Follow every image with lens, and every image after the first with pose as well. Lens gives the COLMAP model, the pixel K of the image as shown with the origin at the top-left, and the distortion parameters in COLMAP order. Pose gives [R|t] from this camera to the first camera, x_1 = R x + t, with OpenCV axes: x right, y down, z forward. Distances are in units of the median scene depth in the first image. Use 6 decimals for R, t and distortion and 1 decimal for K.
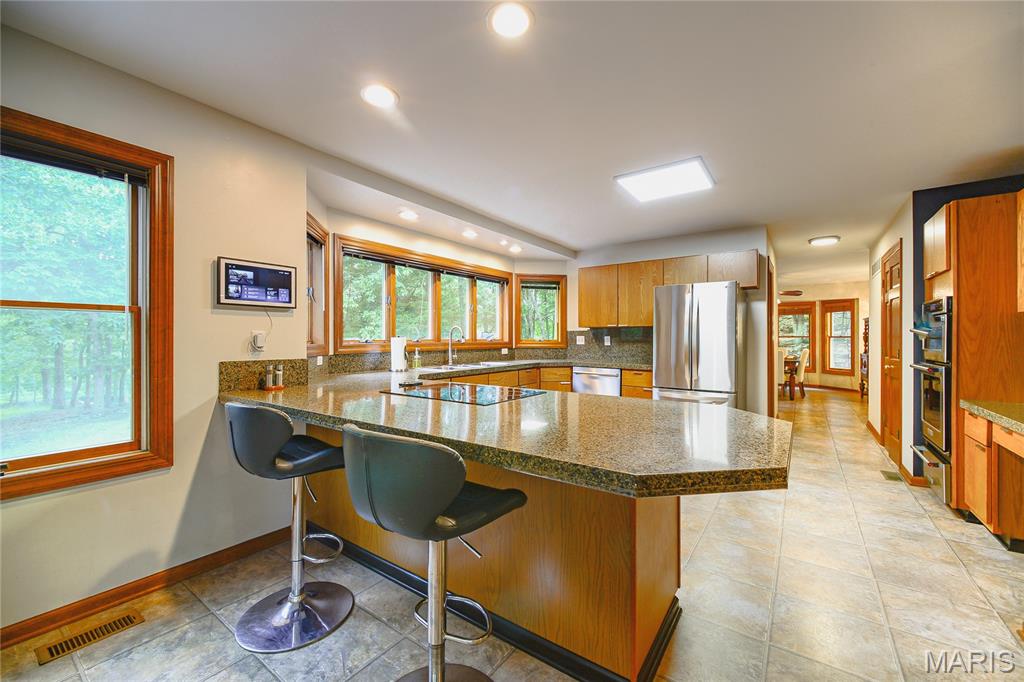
lens RADIAL K [[422.4, 0, 515.6], [0, 422.4, 341.1], [0, 0, 1]] dist [-0.003699, -0.000456]
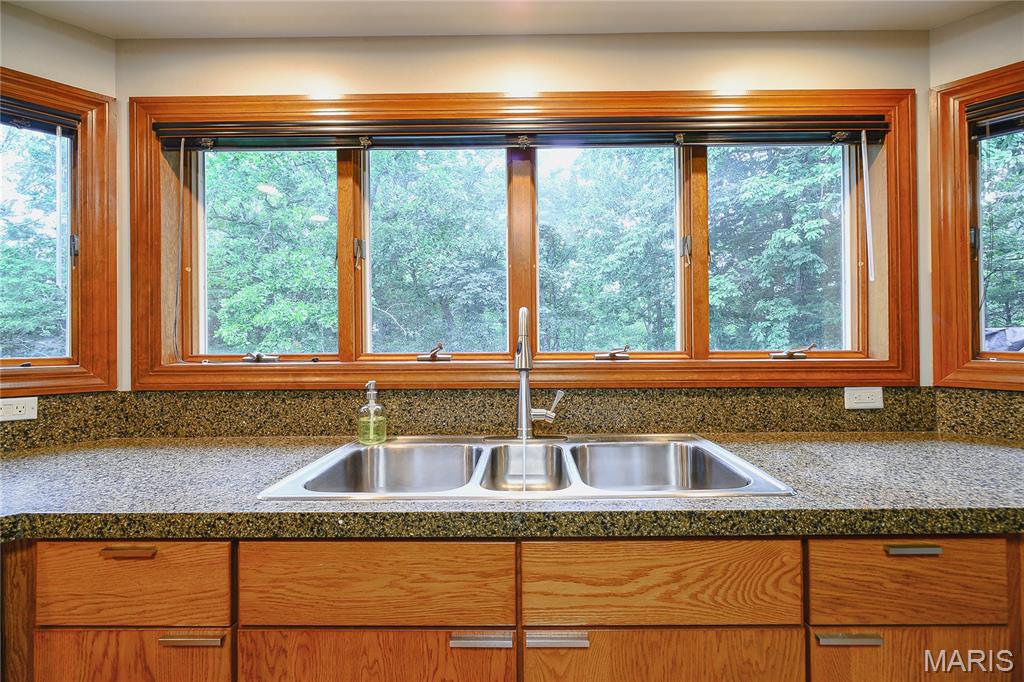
lens RADIAL K [[422.4, 0, 520.8], [0, 422.4, 337.0], [0, 0, 1]] dist [-0.003699, -0.000456]
pose [[0.543589, -0.006320, -0.839328, 0.101173], [0.000266, 0.999973, -0.007358, -0.014302], [0.839352, 0.003777, 0.543576, 0.928766]]
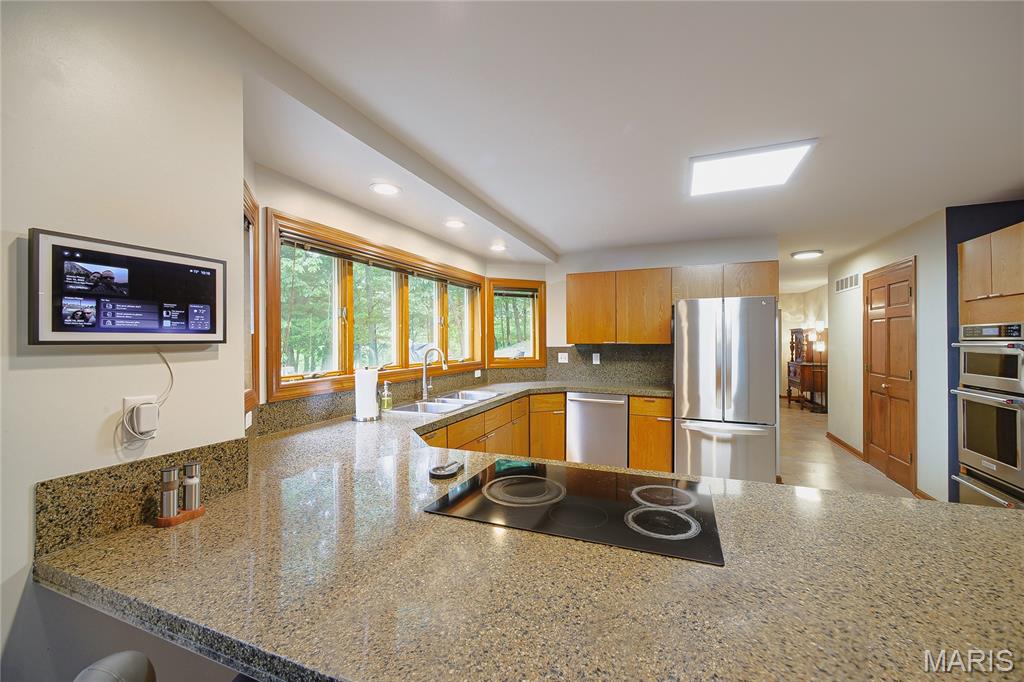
lens RADIAL K [[422.4, 0, 522.1], [0, 422.4, 341.4], [0, 0, 1]] dist [-0.003699, -0.000456]
pose [[0.971445, -0.003564, 0.237237, -0.181729], [0.004221, 0.999989, -0.002262, -0.047009], [-0.237226, 0.003198, 0.971449, 0.262479]]
